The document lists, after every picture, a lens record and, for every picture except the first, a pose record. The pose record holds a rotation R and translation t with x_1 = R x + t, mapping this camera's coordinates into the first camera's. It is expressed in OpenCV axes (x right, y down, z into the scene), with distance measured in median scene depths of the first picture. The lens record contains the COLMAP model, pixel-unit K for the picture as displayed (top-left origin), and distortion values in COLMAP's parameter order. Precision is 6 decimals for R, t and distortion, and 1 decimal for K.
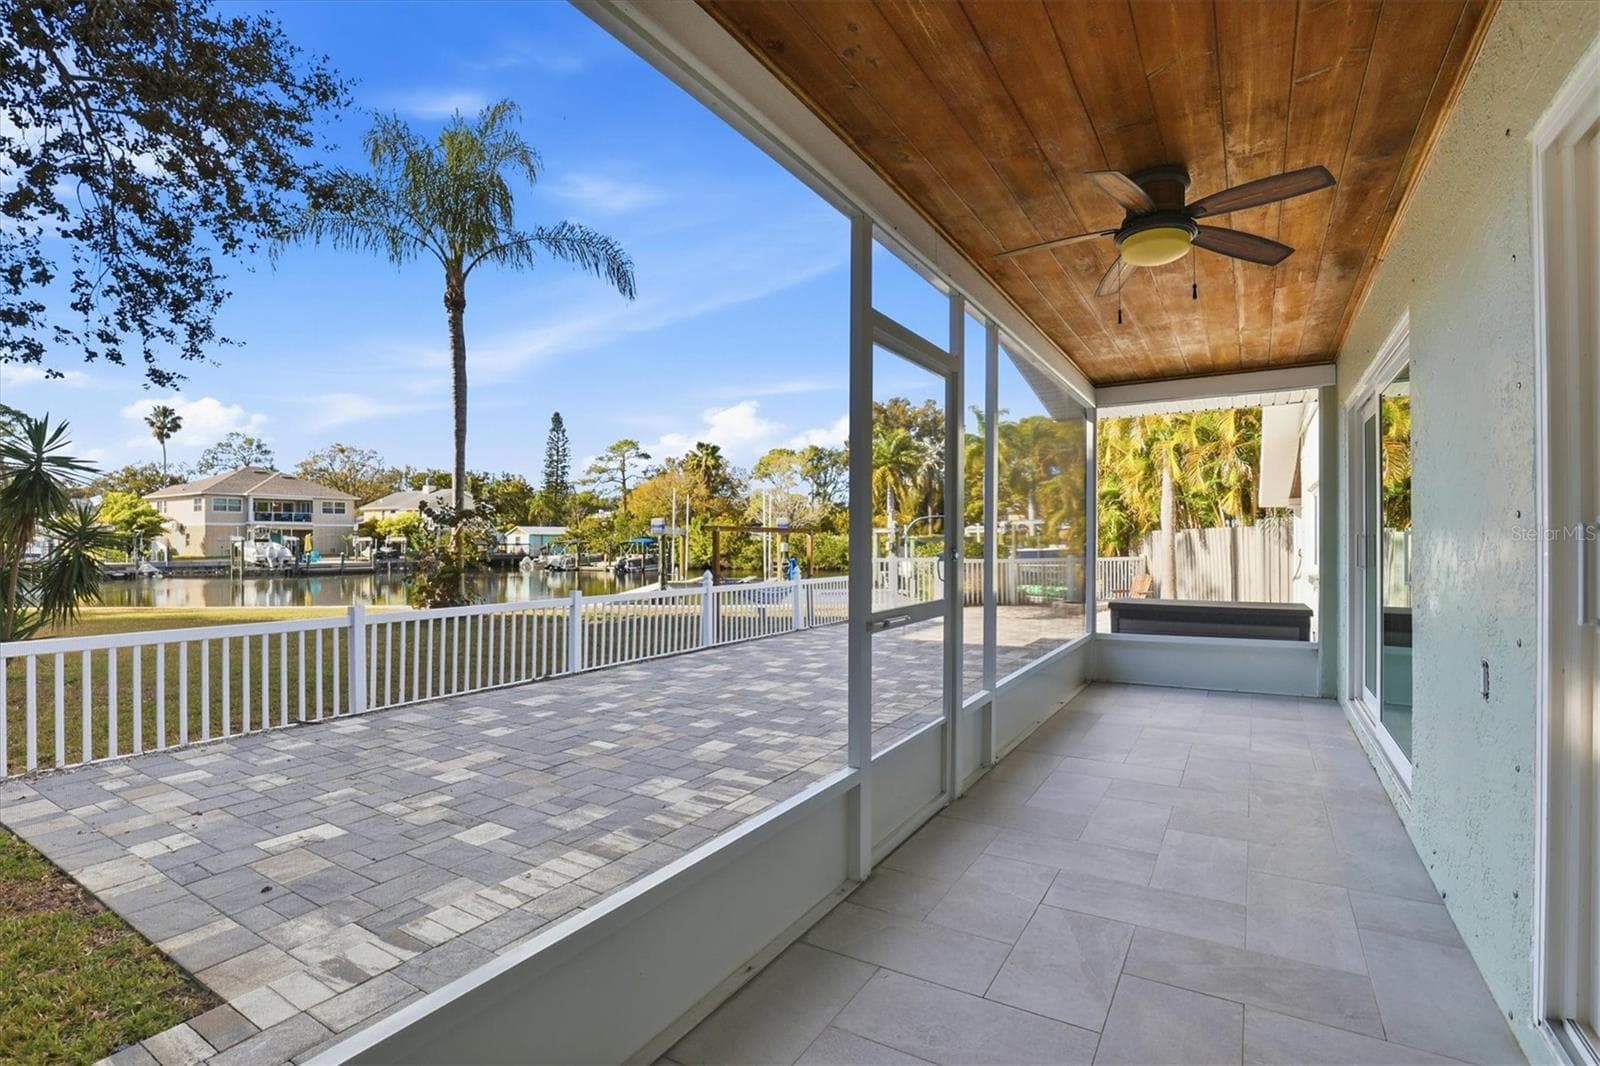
lens RADIAL K [[733.5, 0, 805.7], [0, 733.5, 536.3], [0, 0, 1]] dist [-0.023771, -0.000345]
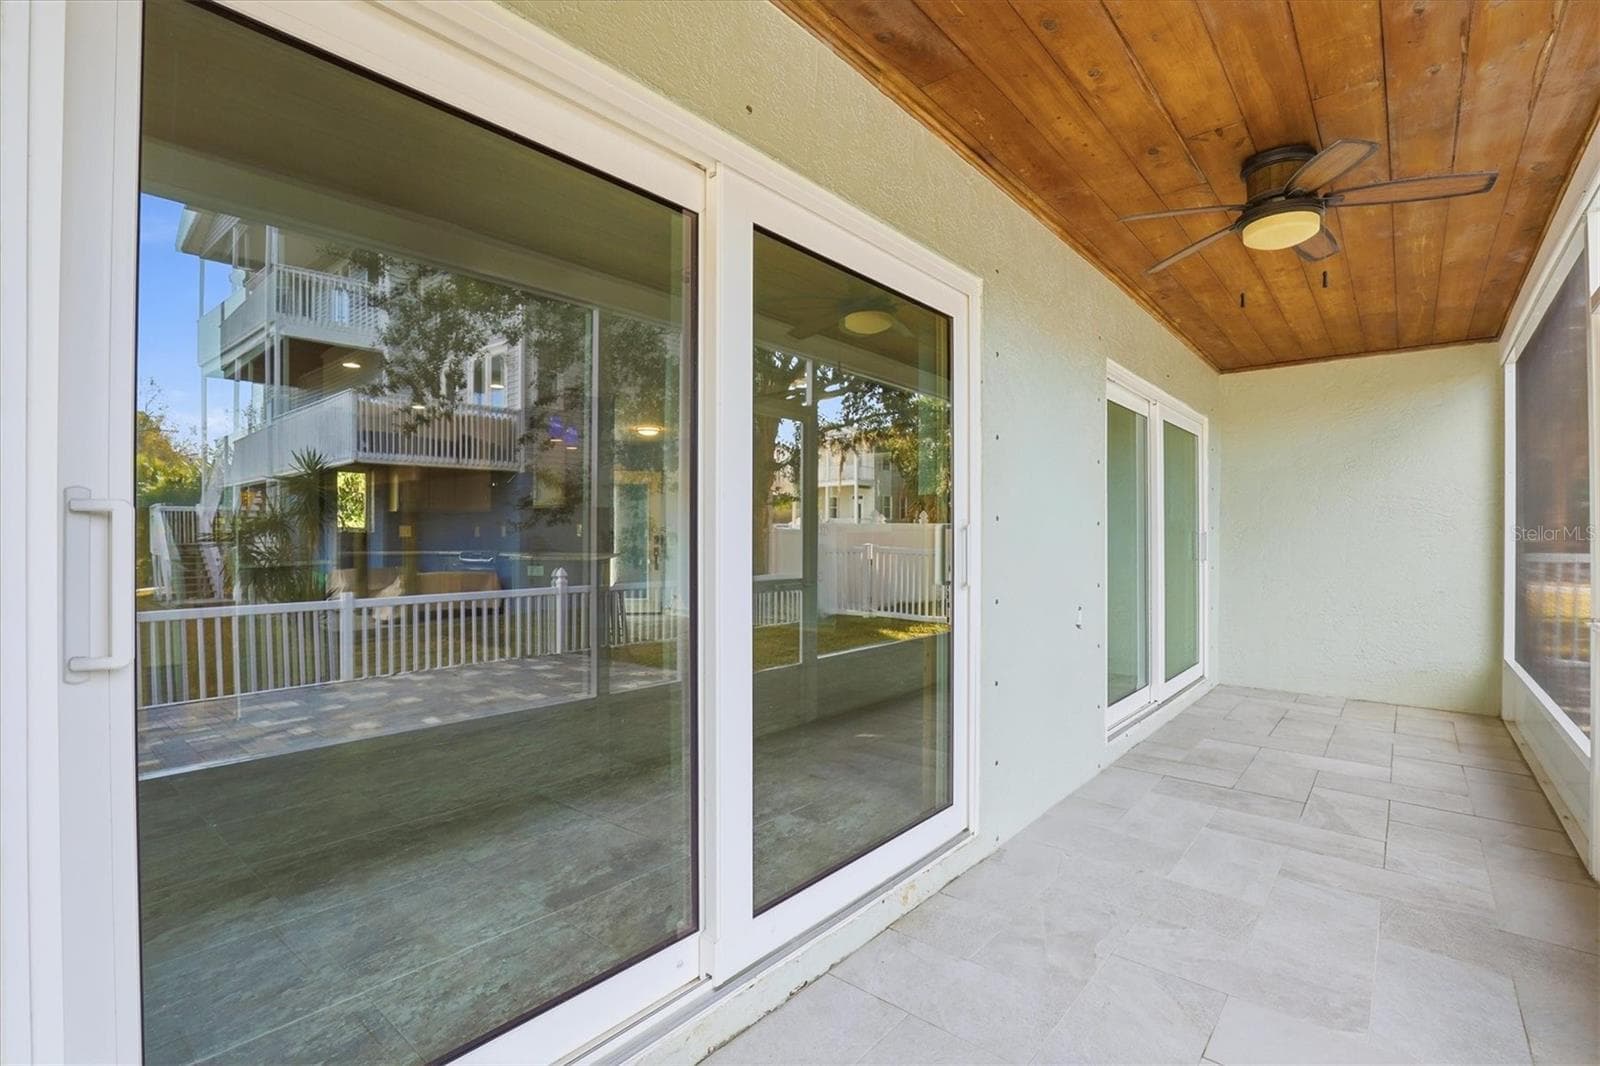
lens RADIAL K [[733.5, 0, 805.7], [0, 733.5, 536.3], [0, 0, 1]] dist [-0.023771, -0.000345]
pose [[-0.989923, 0.000667, 0.141608, 0.992451], [-0.000200, 0.999981, -0.006106, 0.017893], [-0.141609, -0.006073, -0.989904, 2.086716]]
